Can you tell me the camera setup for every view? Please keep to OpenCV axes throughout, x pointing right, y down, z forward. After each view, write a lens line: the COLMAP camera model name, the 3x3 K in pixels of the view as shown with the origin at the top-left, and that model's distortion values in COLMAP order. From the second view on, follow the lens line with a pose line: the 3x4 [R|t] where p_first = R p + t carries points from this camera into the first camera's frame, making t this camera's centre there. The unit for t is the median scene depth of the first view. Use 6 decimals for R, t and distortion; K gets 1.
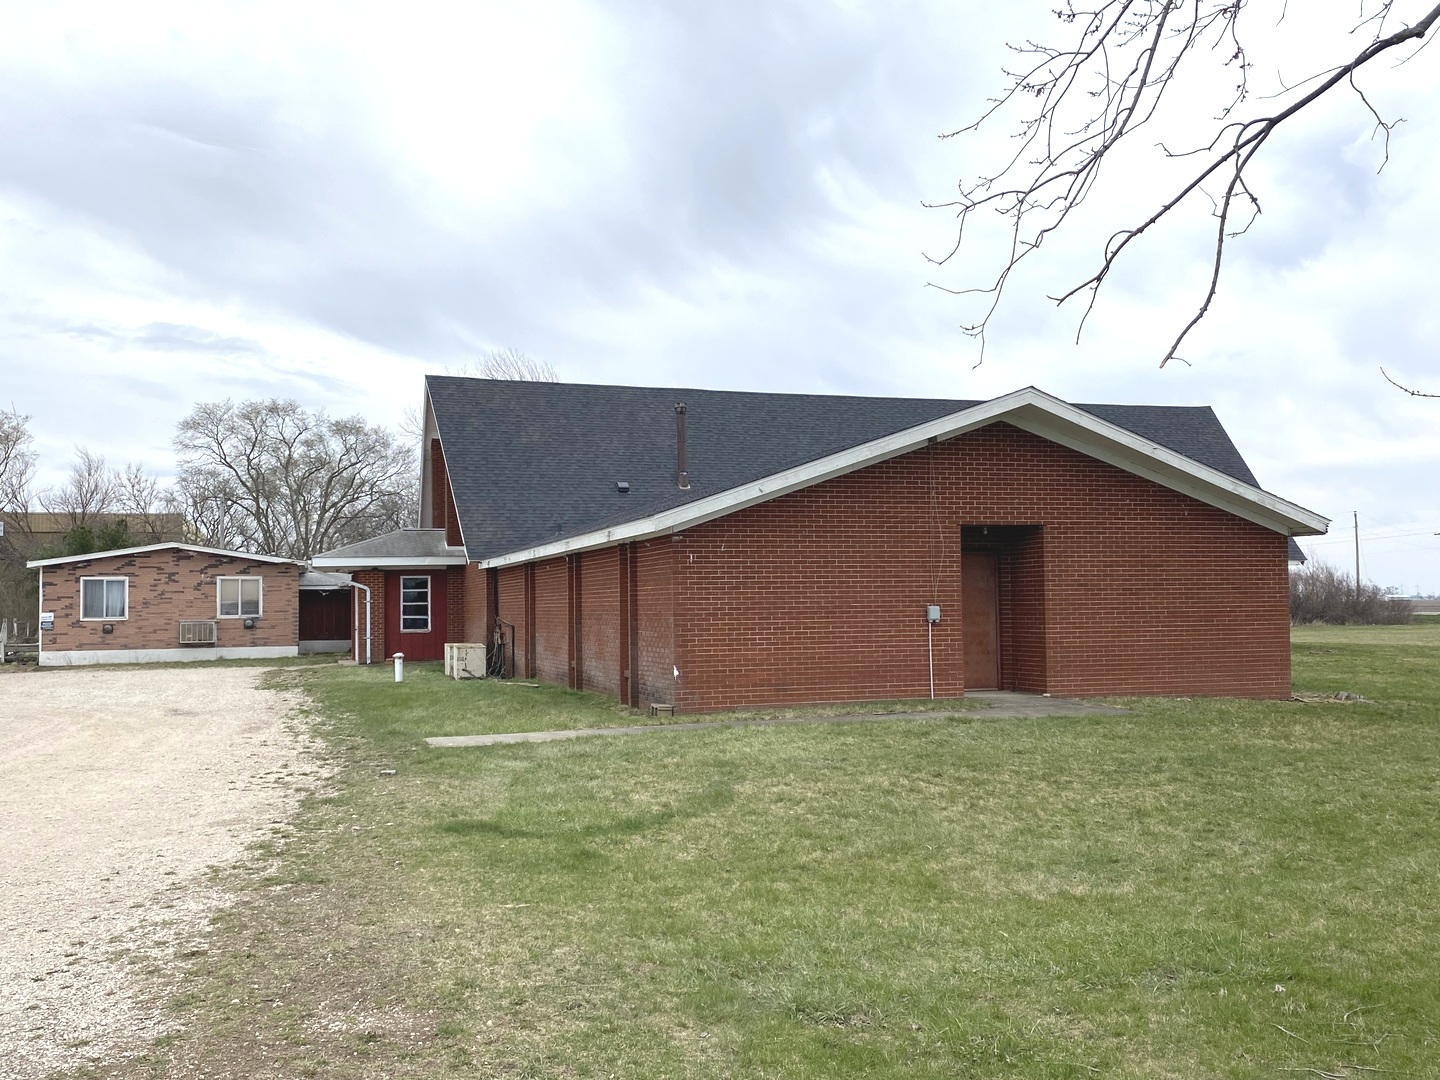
lens RADIAL K [[1339.3, 0, 732.6], [0, 1339.3, 567.6], [0, 0, 1]] dist [0.046262, 0.000000]
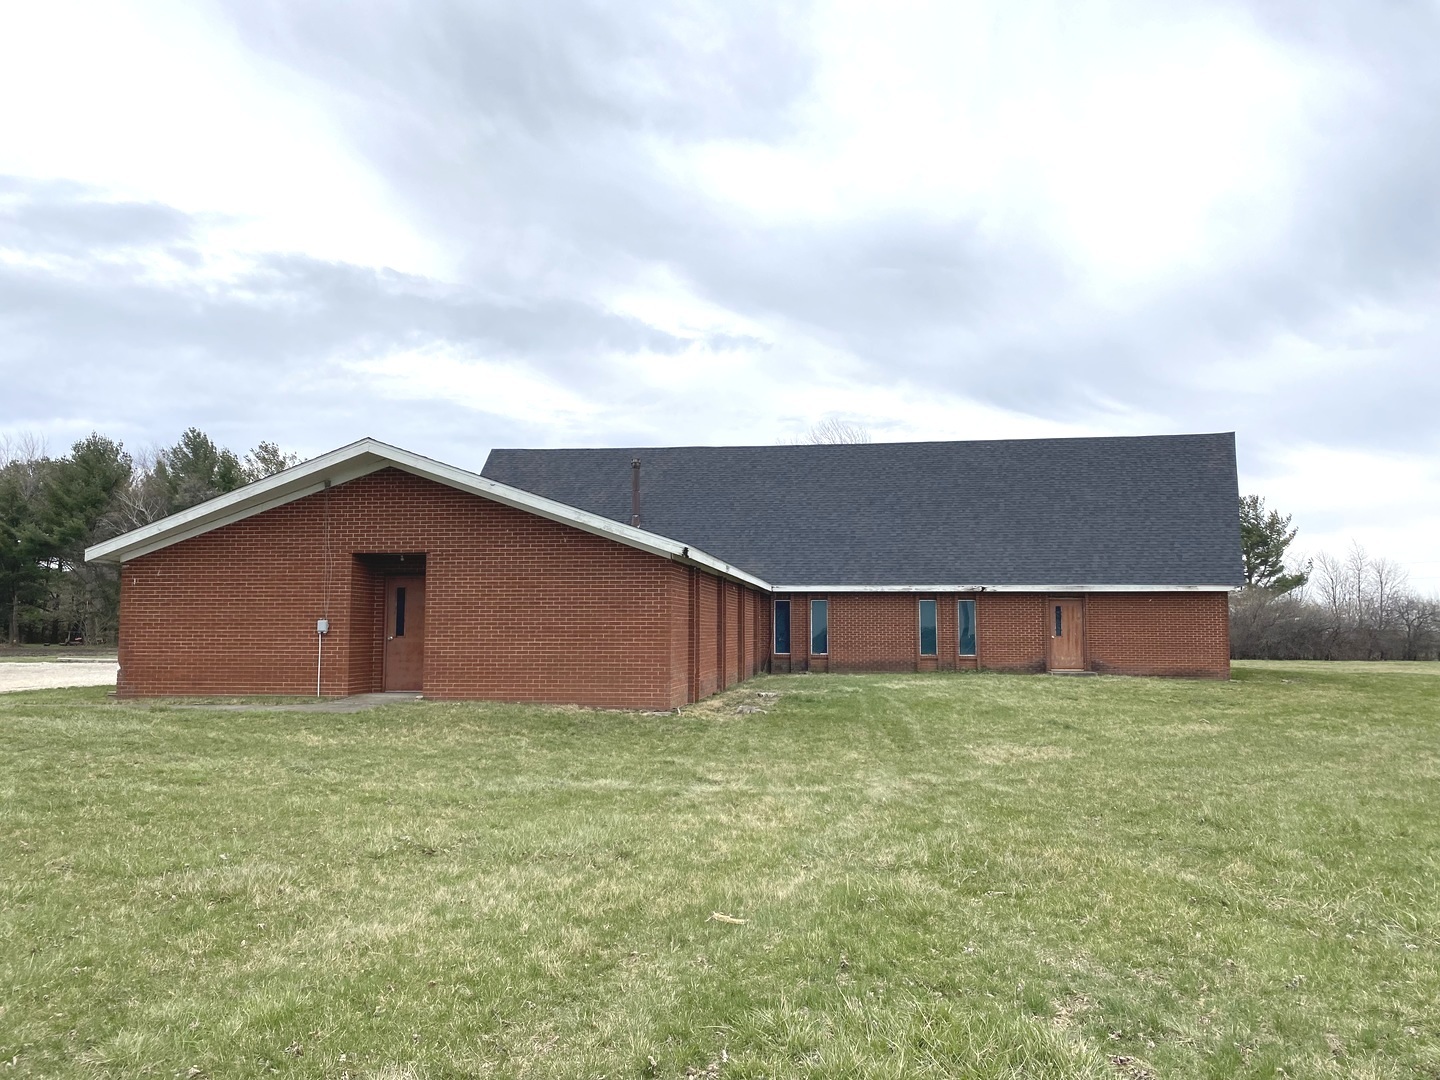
lens RADIAL K [[1096.6, 0, 727.1], [0, 1096.6, 536.3], [0, 0, 1]] dist [0.037369, -0.020494]
pose [[0.897688, -0.023293, -0.440016, 0.429667], [-0.001237, 0.998465, -0.055379, 0.003611], [0.440630, 0.050258, 0.896281, 0.119256]]
